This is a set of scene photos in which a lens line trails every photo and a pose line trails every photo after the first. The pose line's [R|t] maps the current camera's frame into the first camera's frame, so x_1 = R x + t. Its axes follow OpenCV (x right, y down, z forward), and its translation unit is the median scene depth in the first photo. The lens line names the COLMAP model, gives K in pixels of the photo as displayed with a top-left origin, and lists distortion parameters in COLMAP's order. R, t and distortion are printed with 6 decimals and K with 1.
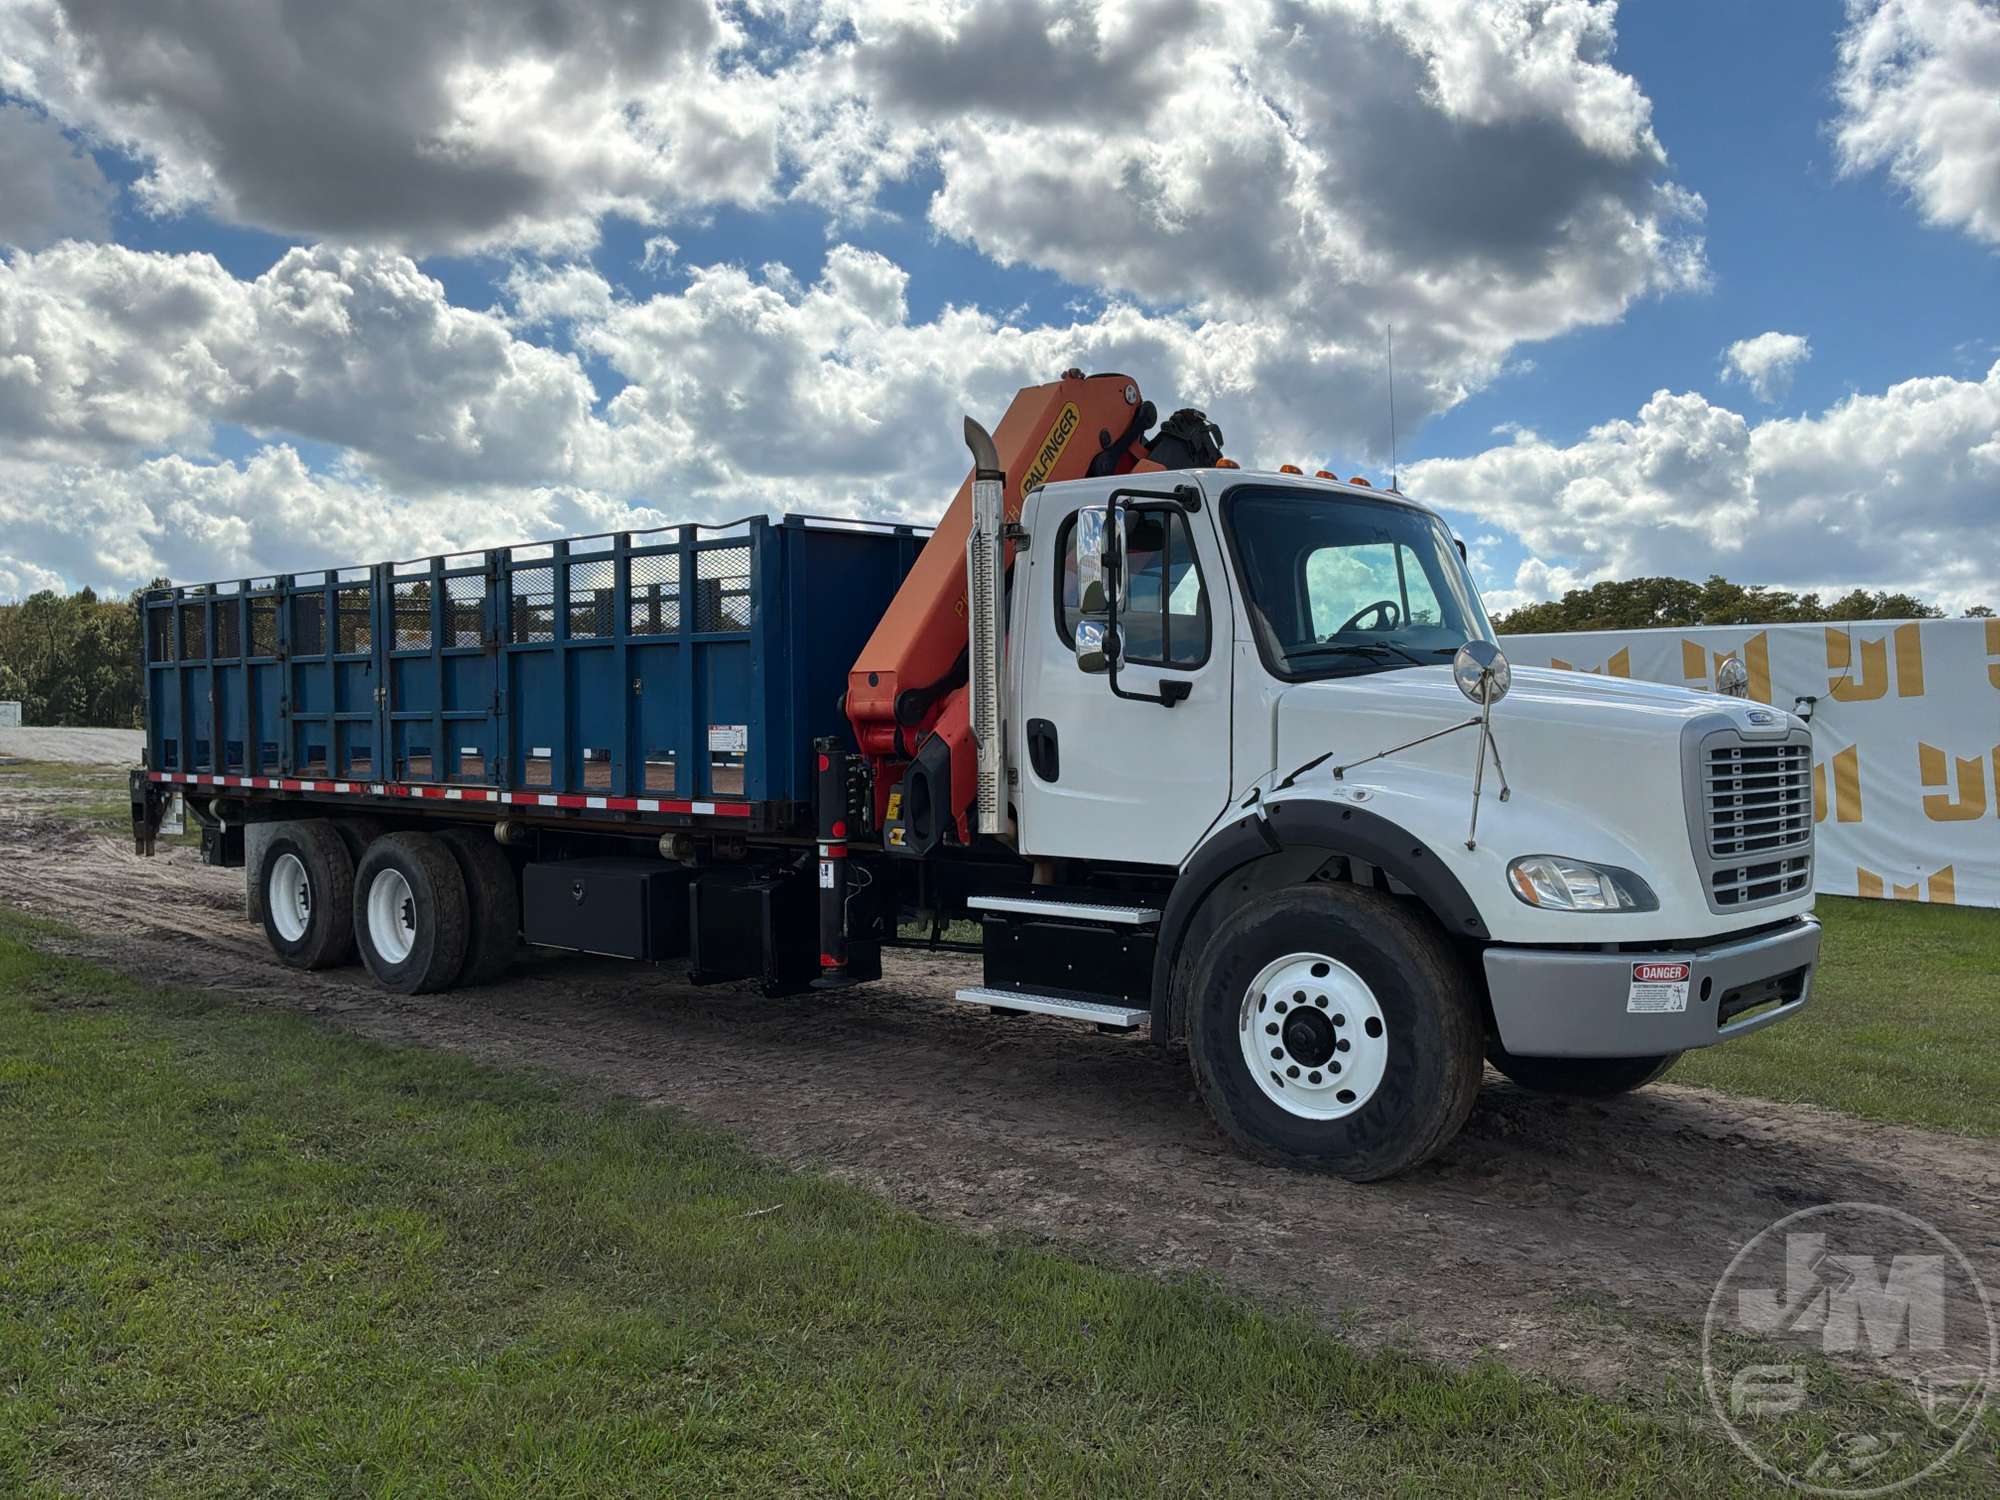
lens RADIAL K [[1665.7, 0, 997.8], [0, 1665.7, 746.0], [0, 0, 1]] dist [0.139620, -0.286386]
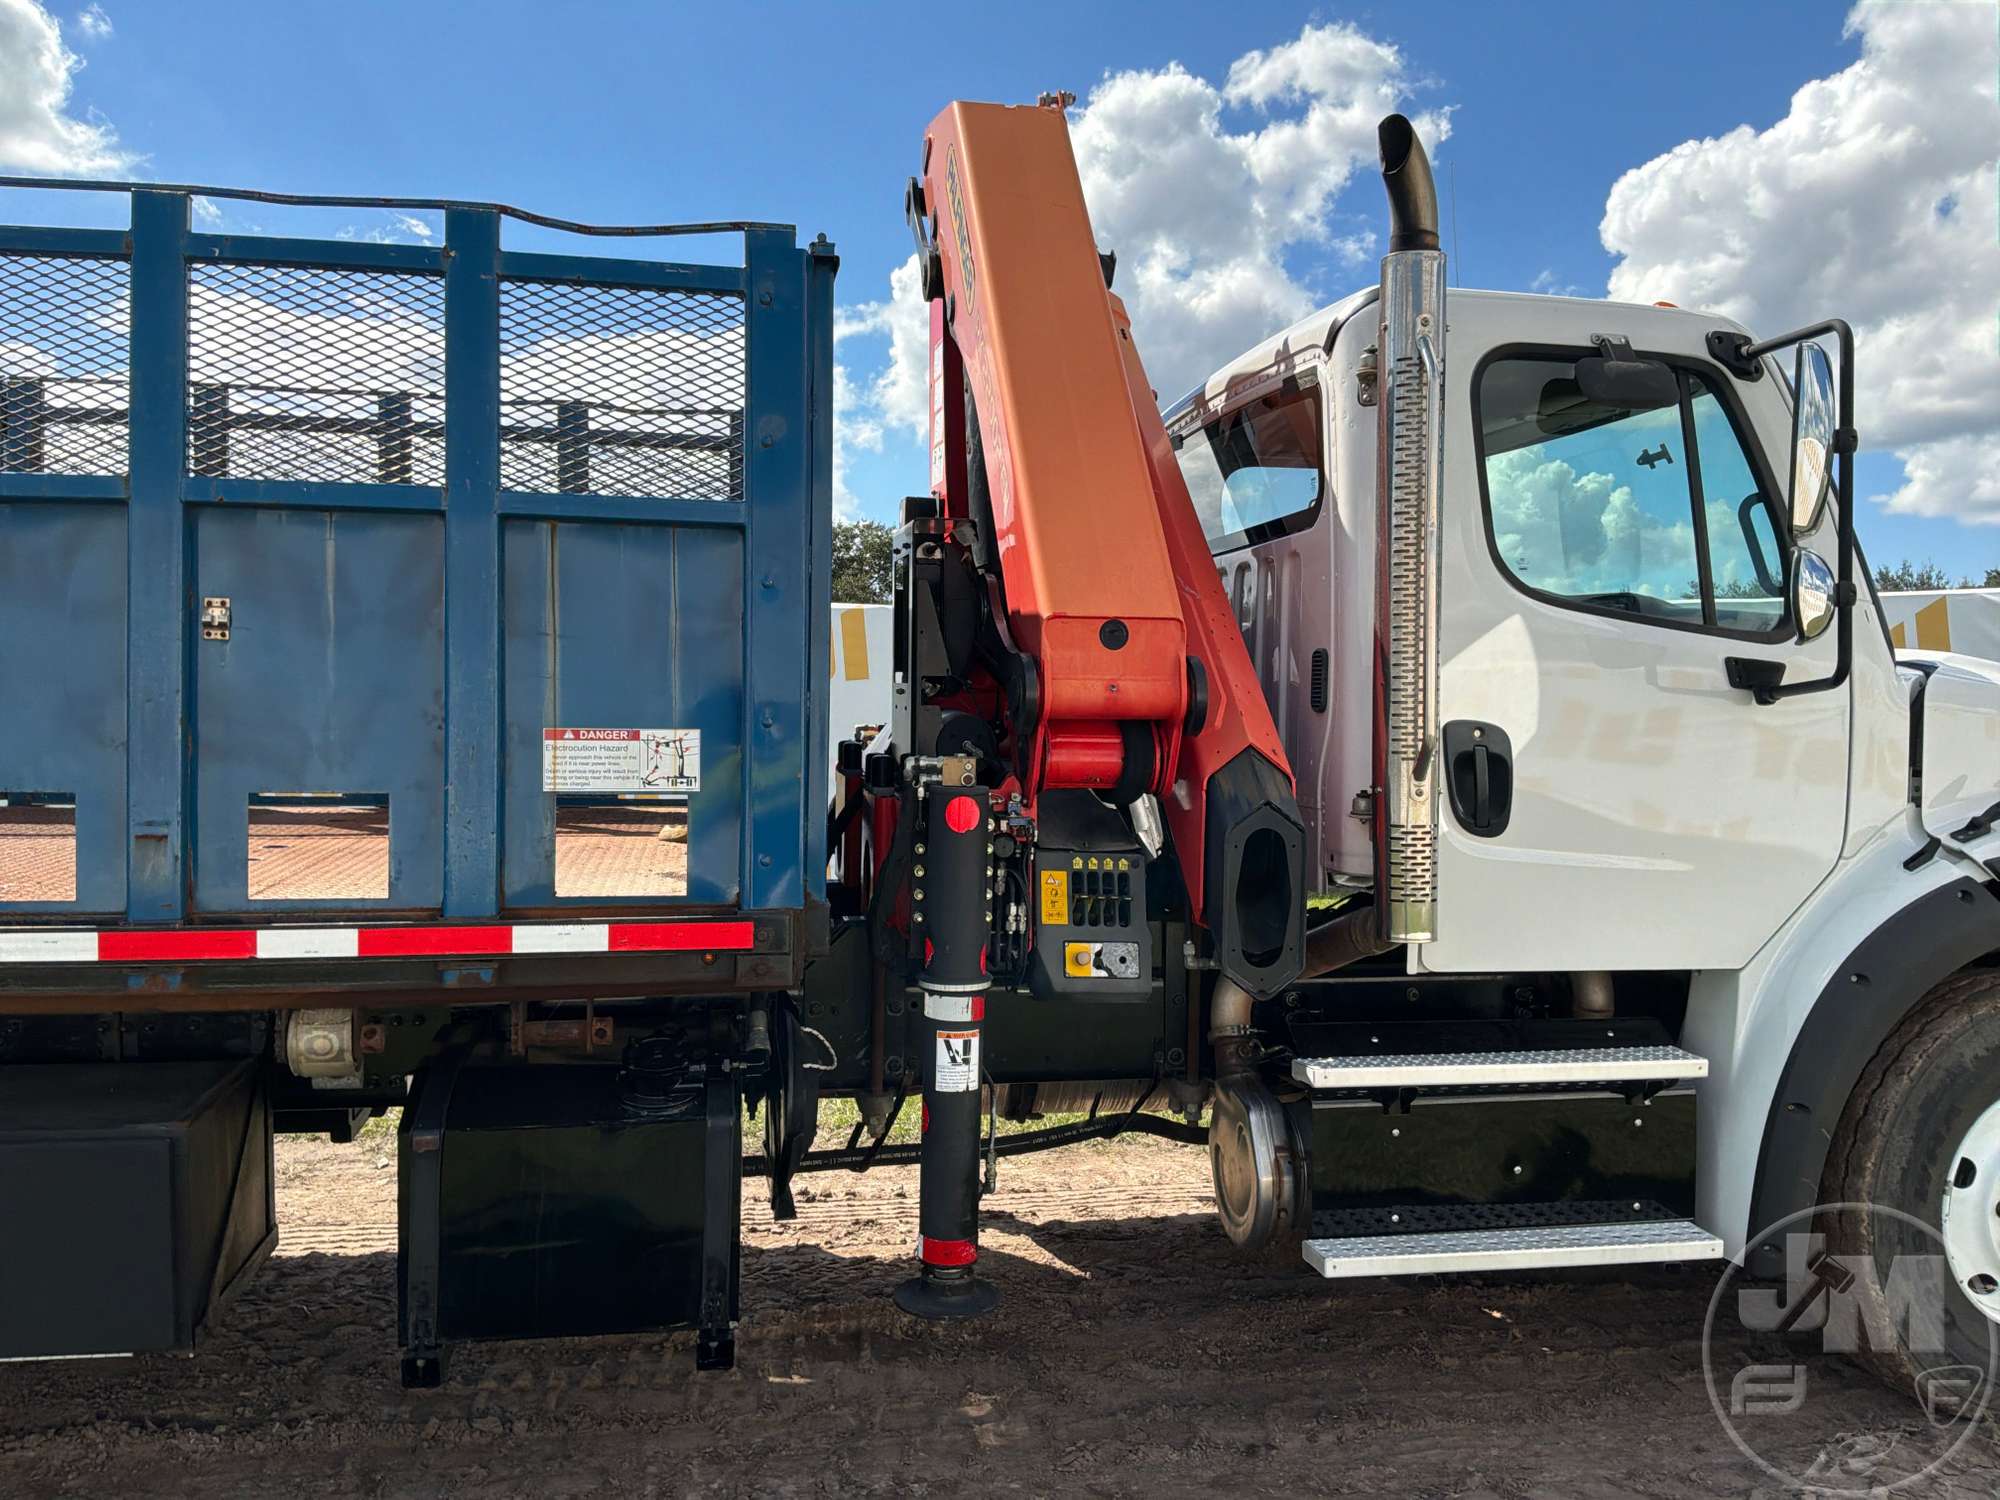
lens RADIAL K [[1694.5, 0, 962.2], [0, 1694.5, 742.0], [0, 0, 1]] dist [0.143892, -0.310975]
pose [[0.611578, -0.013366, 0.791071, -0.054775], [0.002612, 0.999886, 0.014875, -0.001960], [-0.791180, -0.007031, 0.611543, 0.084223]]
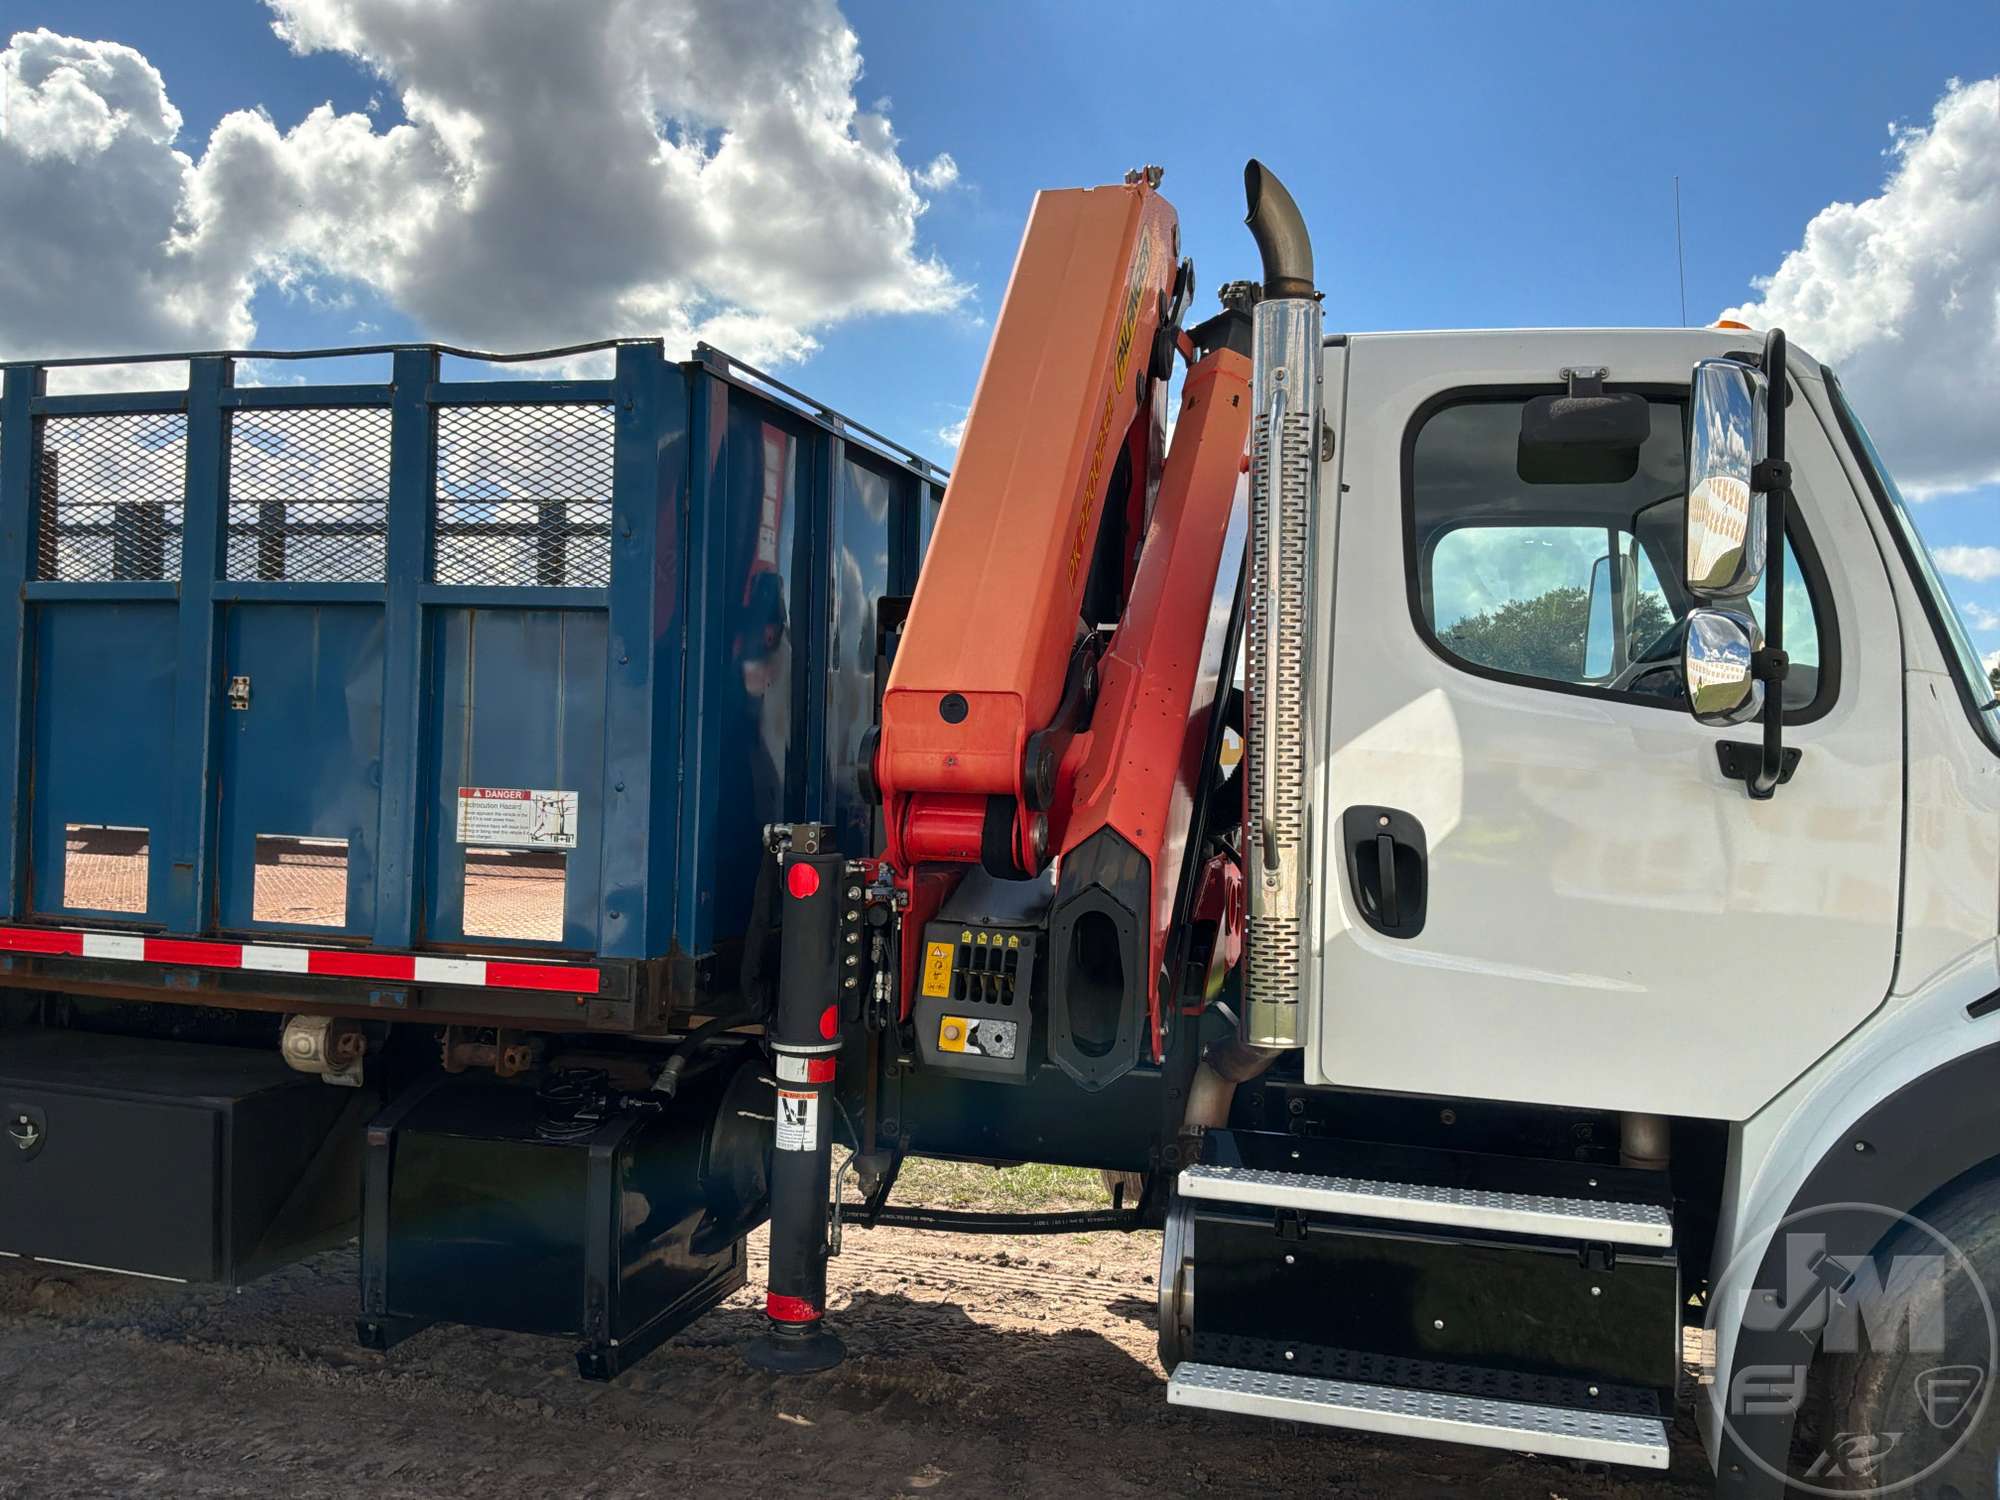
lens RADIAL K [[1665.7, 0, 997.8], [0, 1665.7, 746.0], [0, 0, 1]] dist [0.139620, -0.286386]
pose [[0.896841, 0.033837, 0.441056, -0.030951], [-0.024679, 0.999345, -0.026485, -0.001985], [-0.441663, 0.012868, 0.897089, 0.064930]]
